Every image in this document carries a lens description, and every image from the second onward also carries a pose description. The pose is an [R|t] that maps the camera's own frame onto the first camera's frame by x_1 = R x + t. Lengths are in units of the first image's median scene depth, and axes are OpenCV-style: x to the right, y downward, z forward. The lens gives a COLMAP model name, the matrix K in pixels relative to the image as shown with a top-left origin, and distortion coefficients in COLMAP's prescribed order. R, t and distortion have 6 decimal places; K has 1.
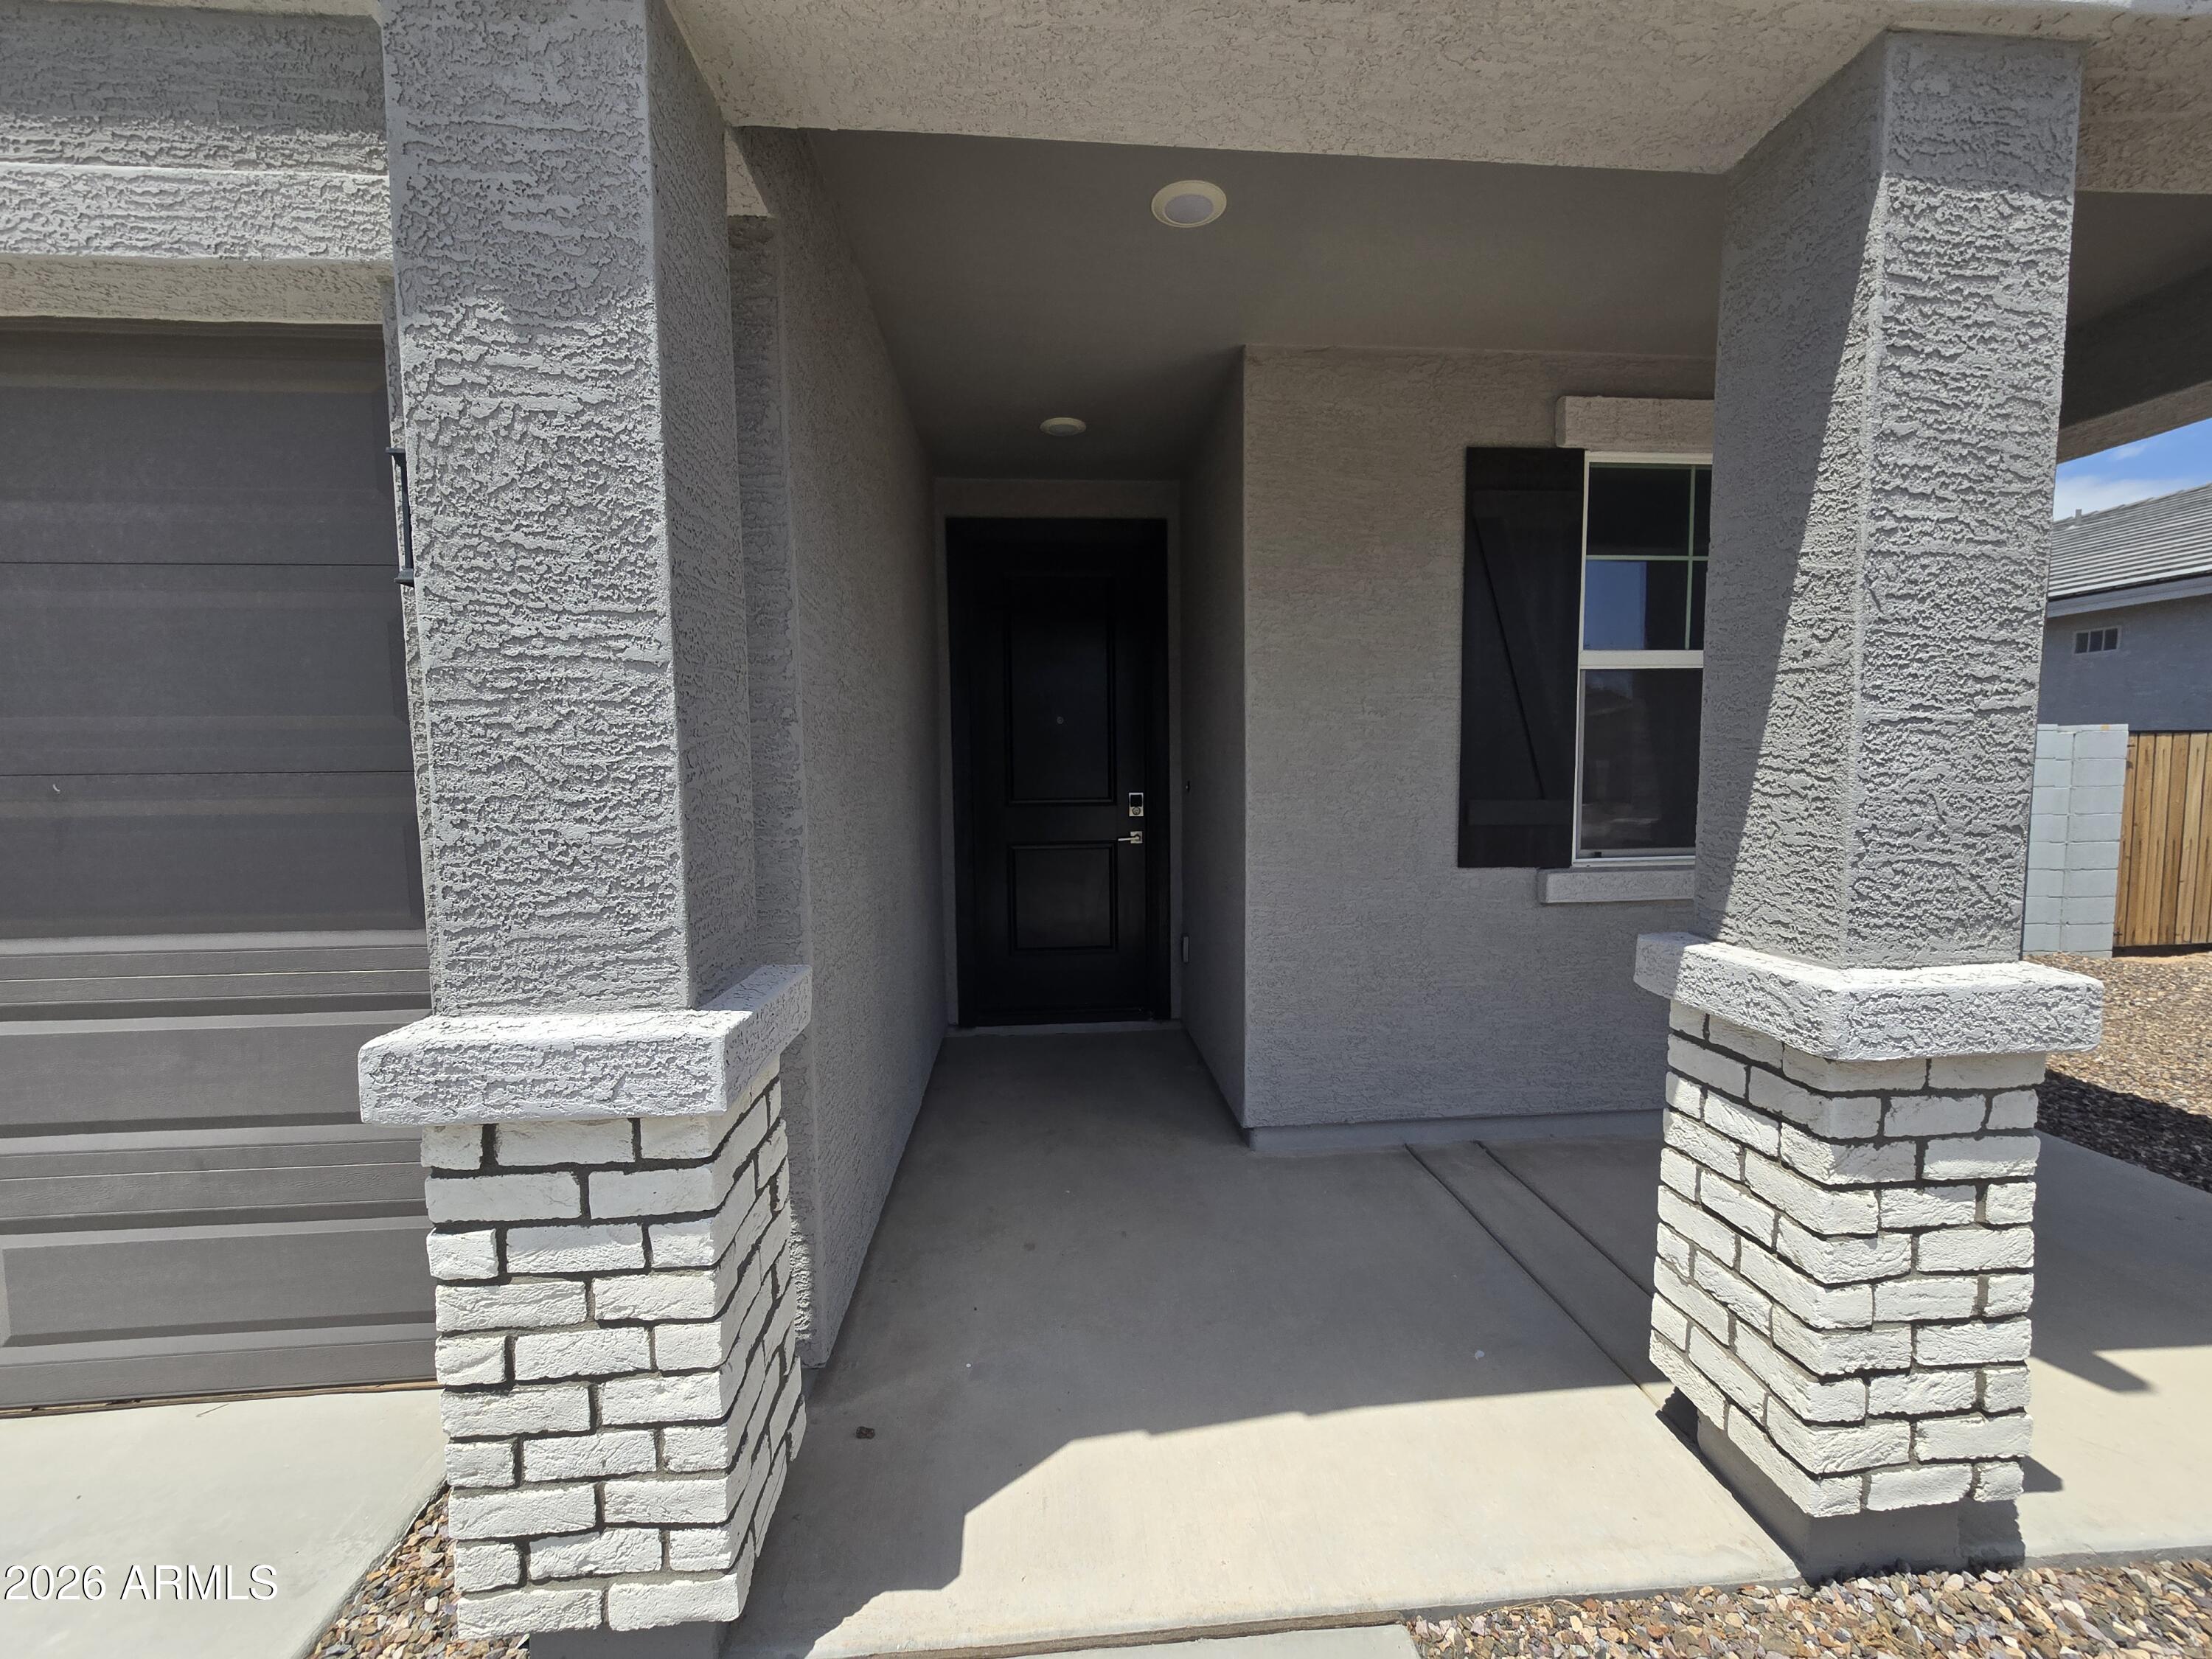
lens RADIAL K [[915.5, 0, 1115.8], [0, 915.5, 832.0], [0, 0, 1]] dist [-0.008828, 0.003288]
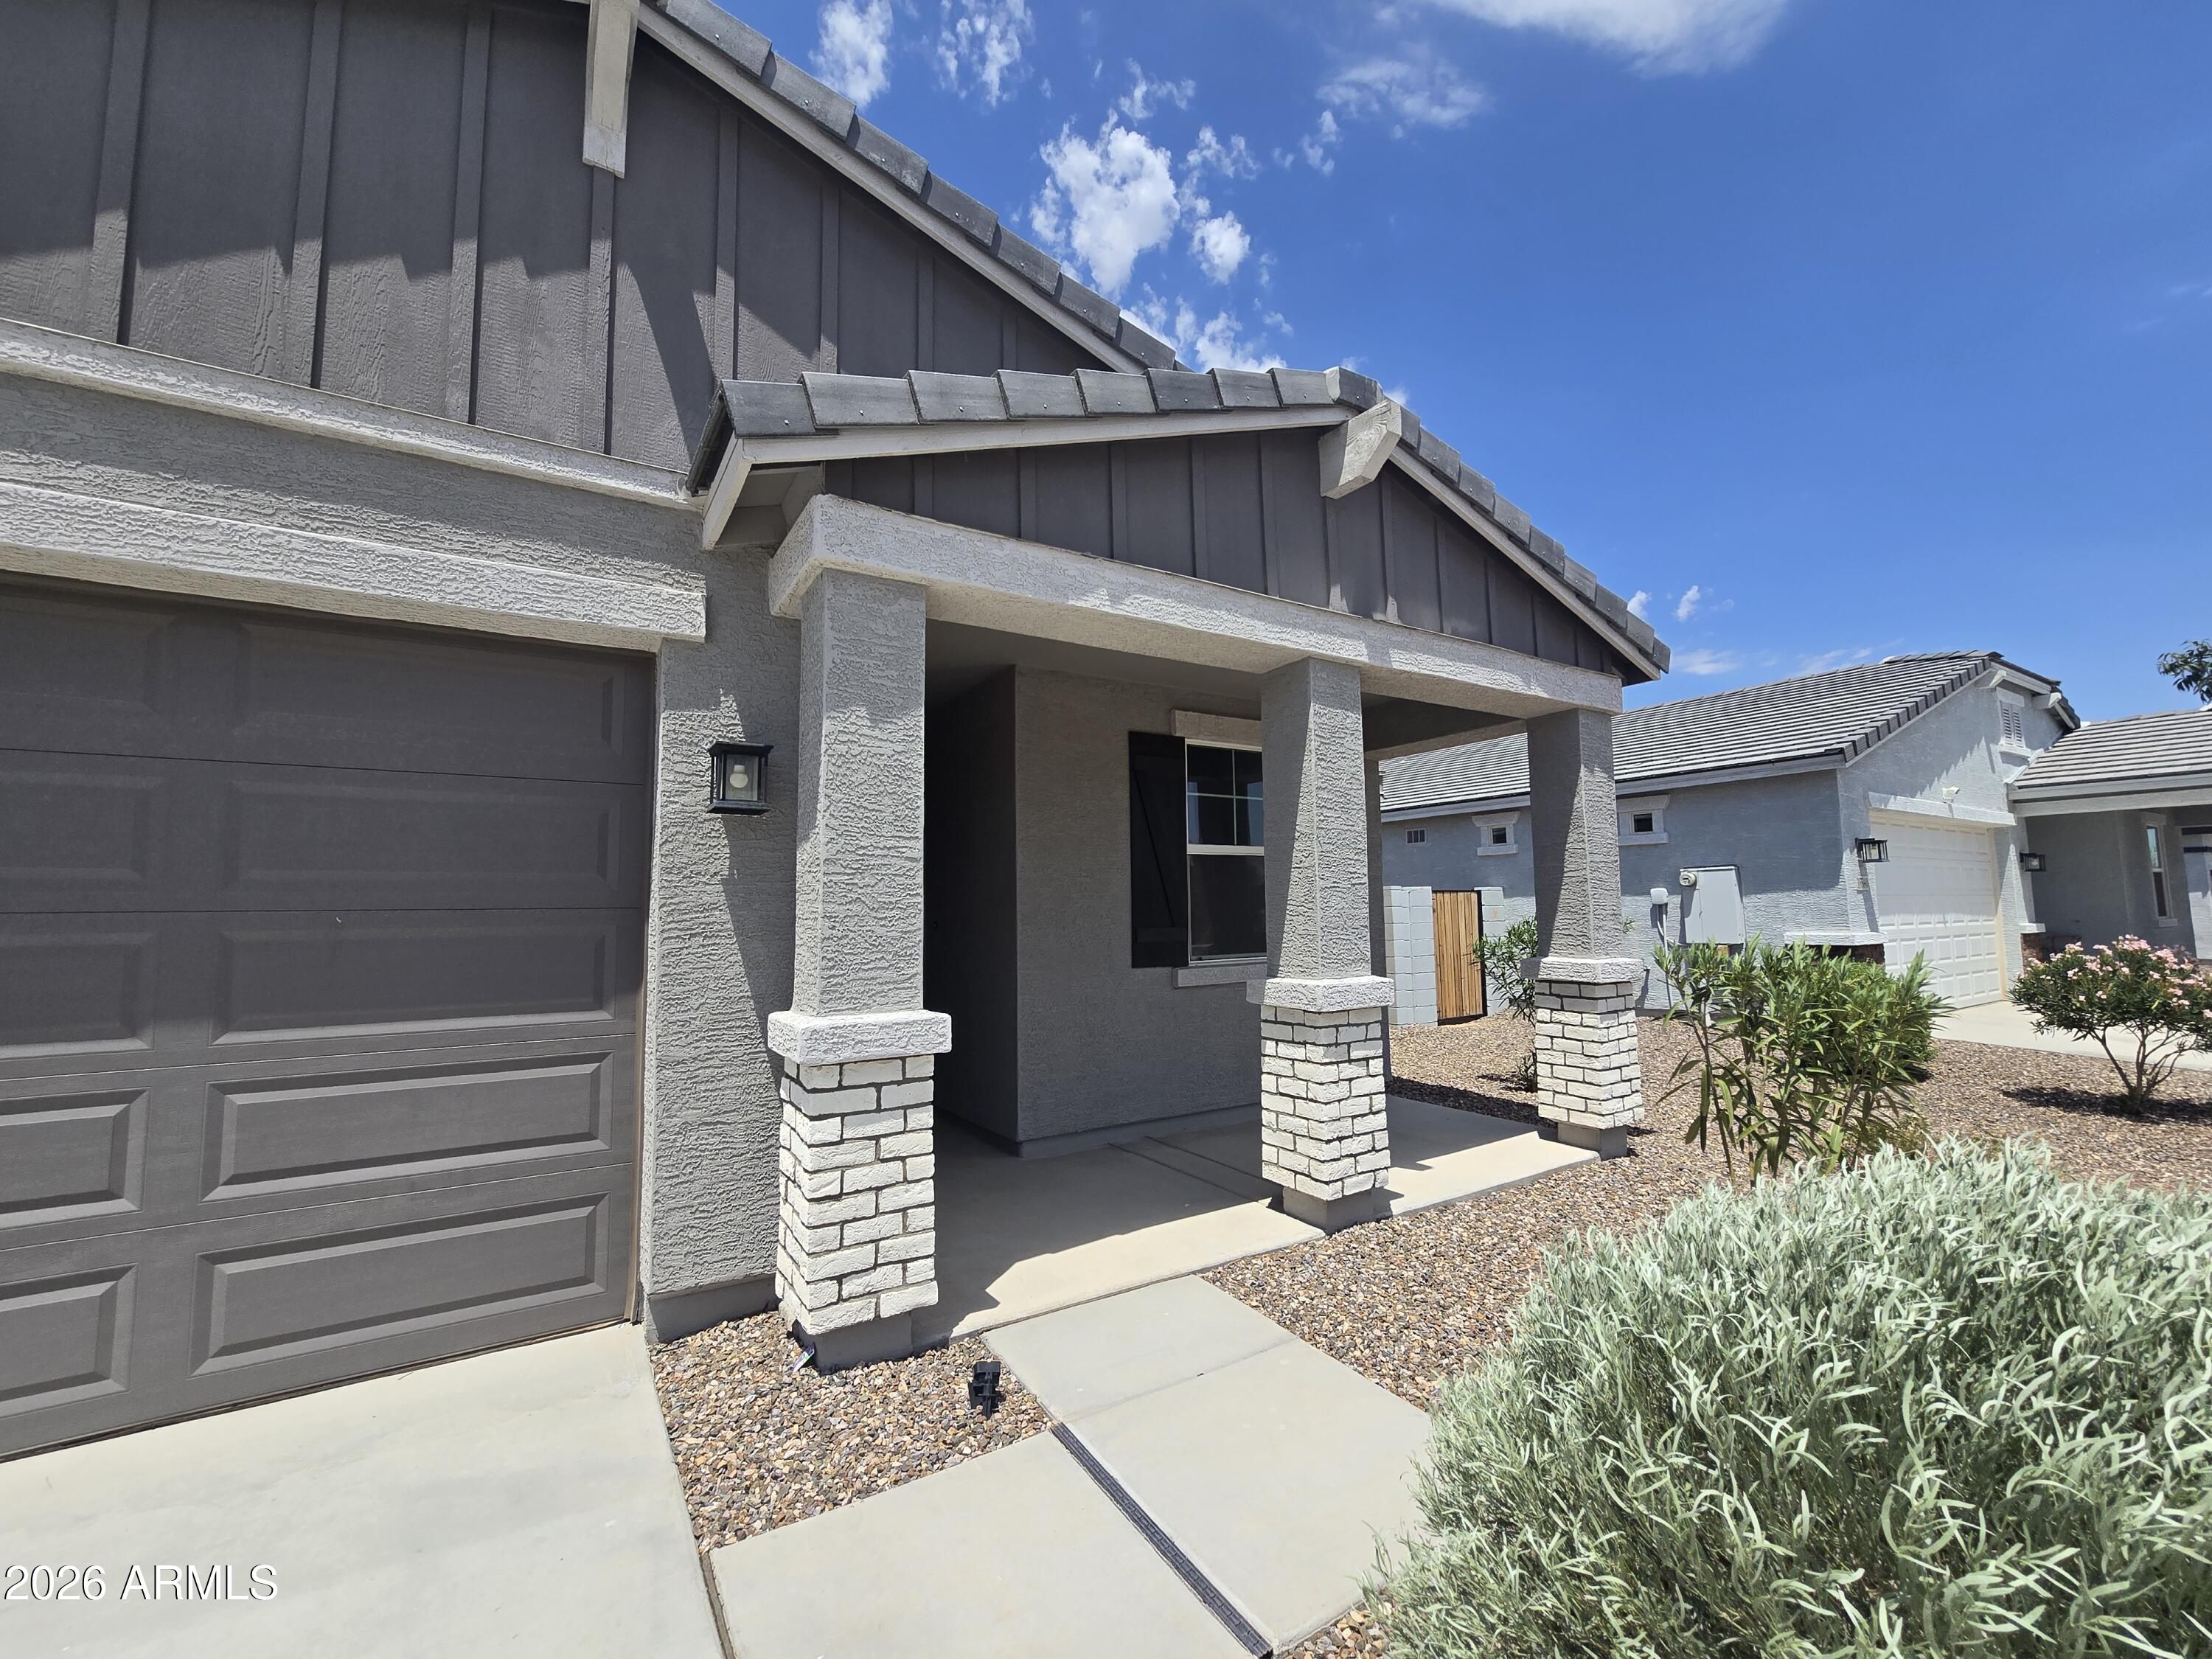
lens RADIAL K [[915.5, 0, 1114.5], [0, 915.5, 828.2], [0, 0, 1]] dist [-0.008828, 0.003288]
pose [[0.886882, 0.039453, 0.460308, -0.964028], [0.039131, 0.986352, -0.159934, 0.114816], [-0.460335, 0.159855, 0.873234, -1.104511]]
